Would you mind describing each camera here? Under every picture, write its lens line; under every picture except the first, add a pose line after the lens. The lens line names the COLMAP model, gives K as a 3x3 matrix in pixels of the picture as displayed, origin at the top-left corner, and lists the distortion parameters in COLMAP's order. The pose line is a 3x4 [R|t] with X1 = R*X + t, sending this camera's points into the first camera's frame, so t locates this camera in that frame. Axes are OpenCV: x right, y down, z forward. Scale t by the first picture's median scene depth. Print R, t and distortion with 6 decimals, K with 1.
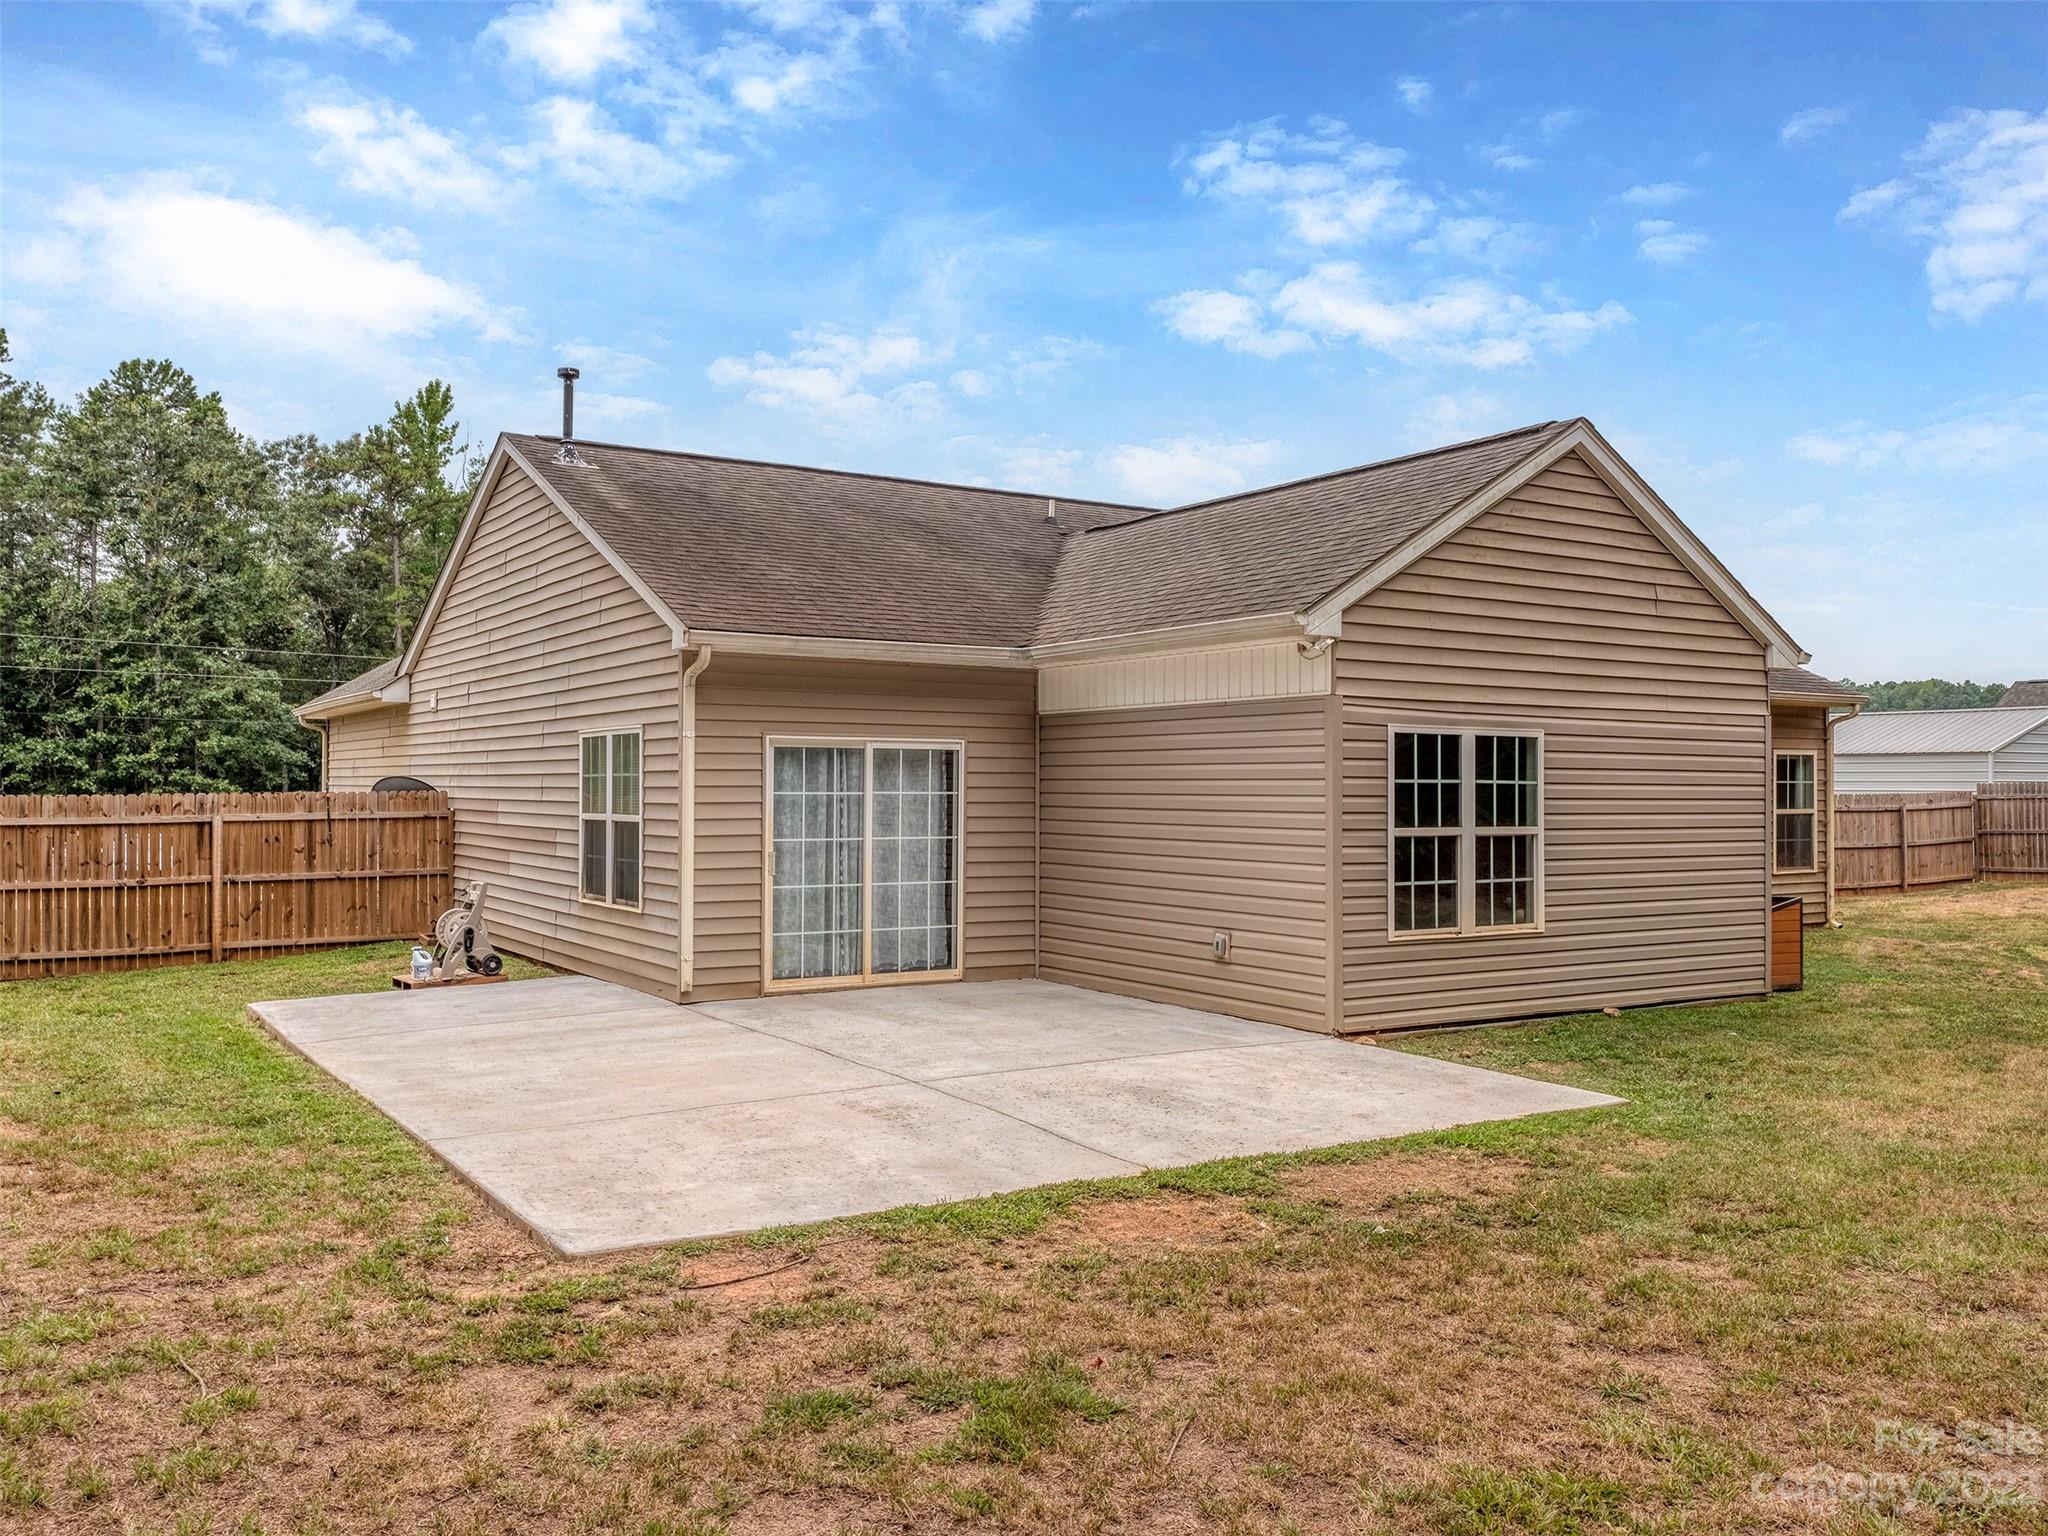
lens RADIAL K [[1700.5, 0, 1028.6], [0, 1700.5, 765.2], [0, 0, 1]] dist [0.013235, 0.003955]
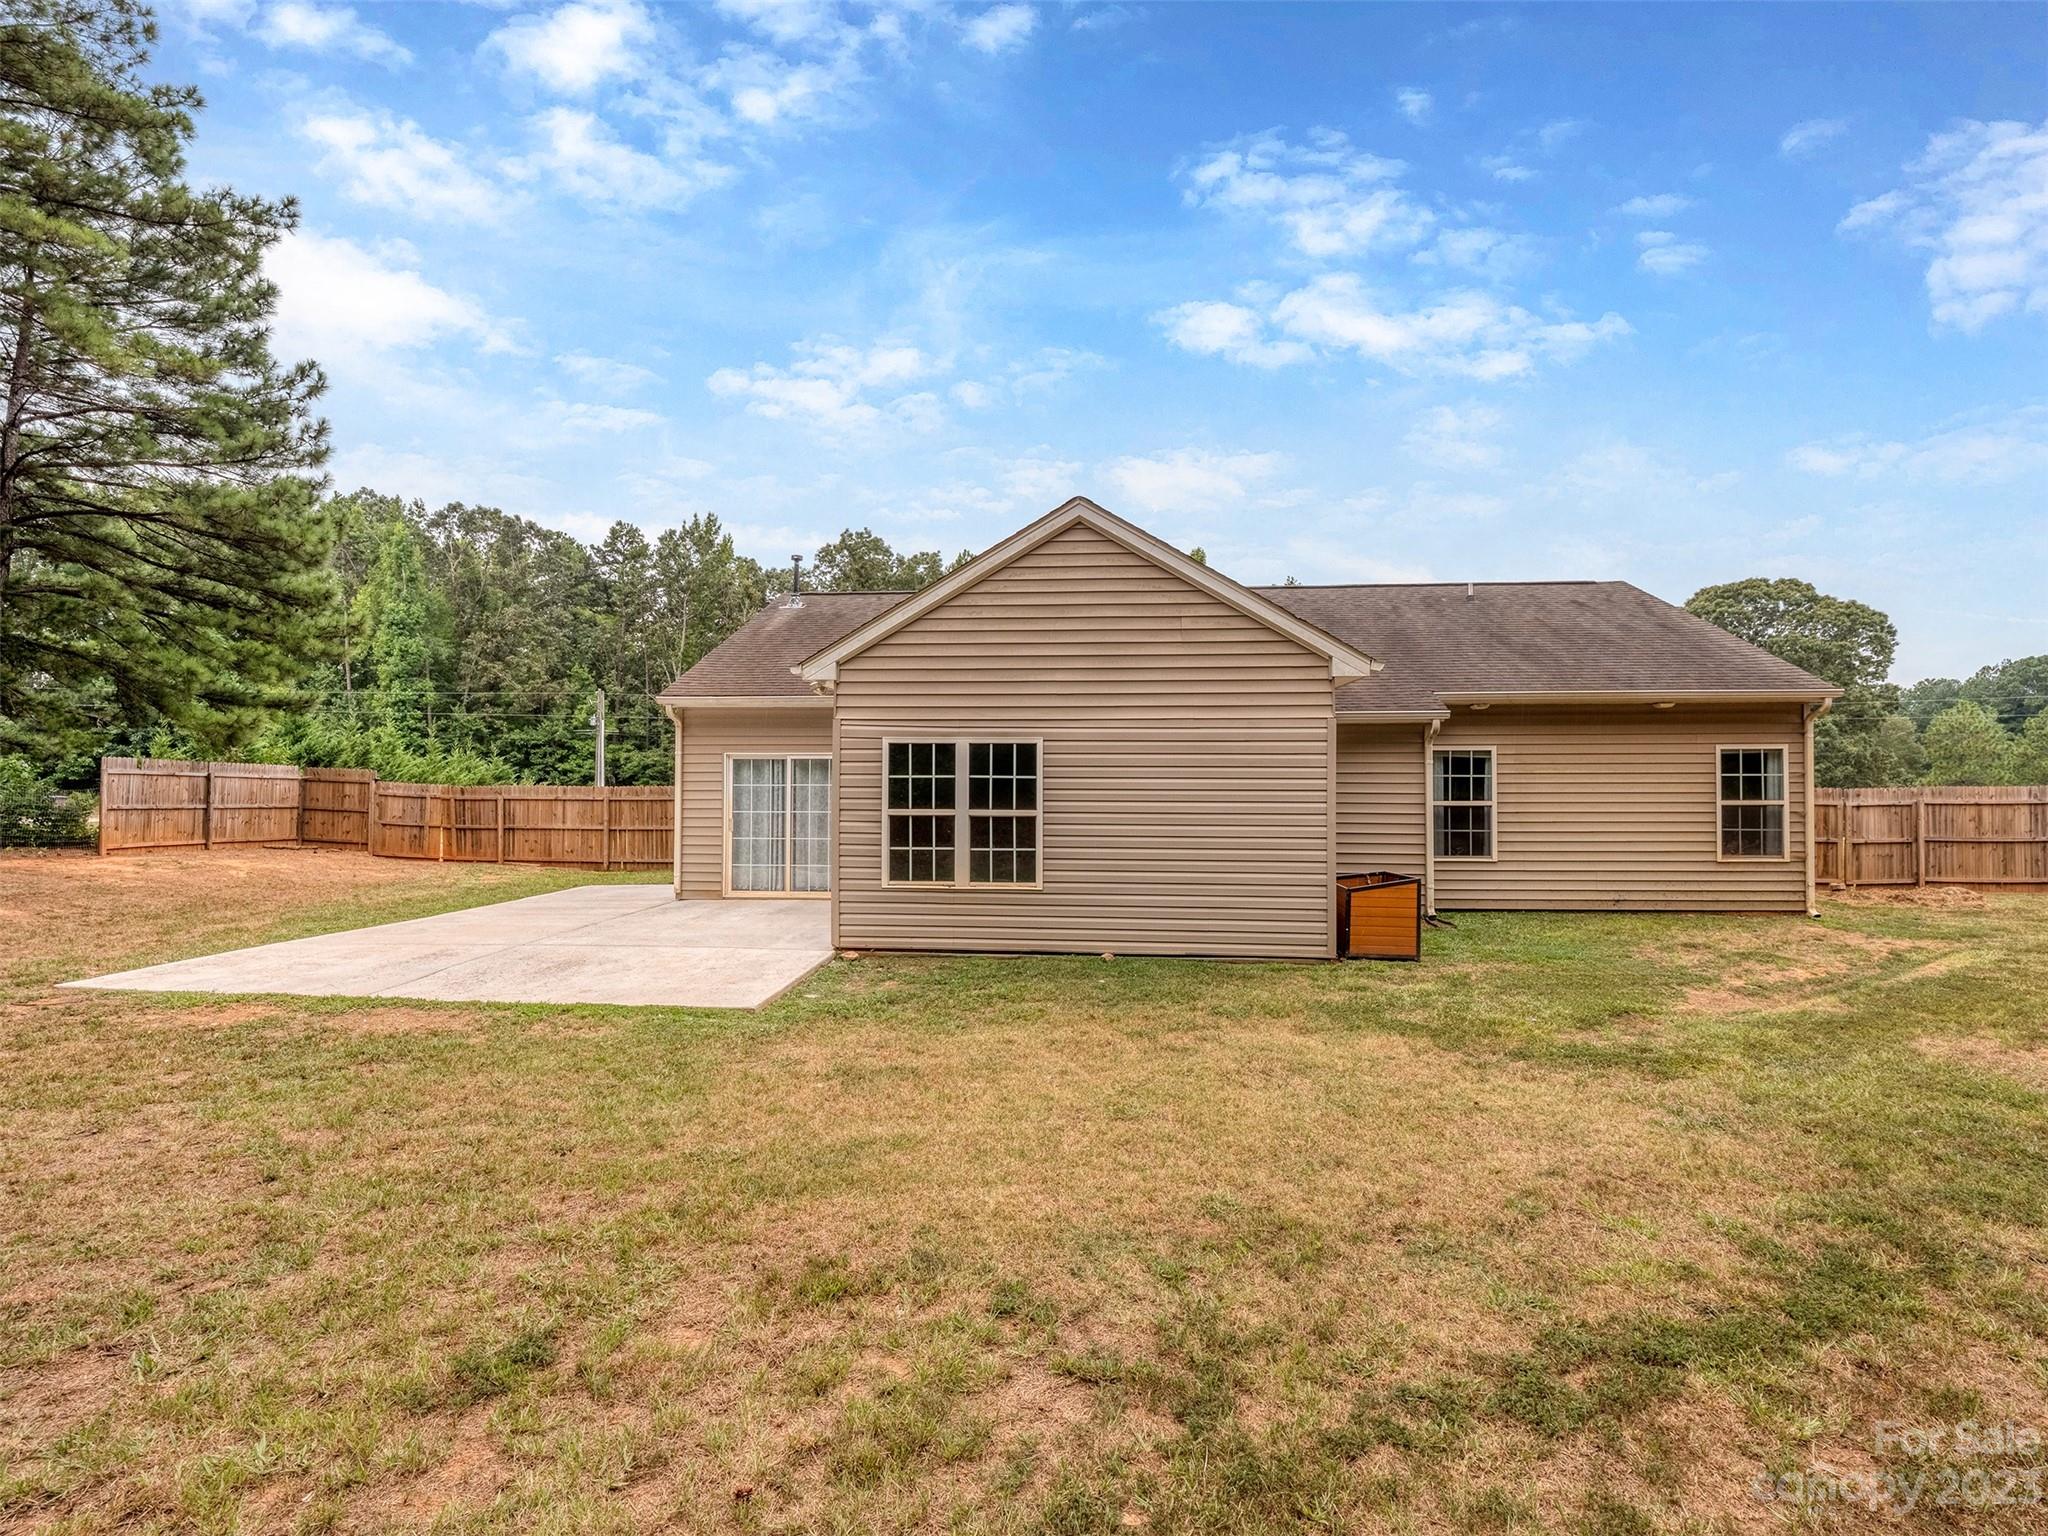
lens RADIAL K [[1046.3, 0, 1026.6], [0, 1046.3, 774.1], [0, 0, 1]] dist [0.006750, -0.003271]
pose [[0.775194, -0.006153, -0.631694, 0.824906], [0.009815, 0.999949, 0.002304, 0.005851], [0.631648, -0.007986, 0.775214, 0.368389]]
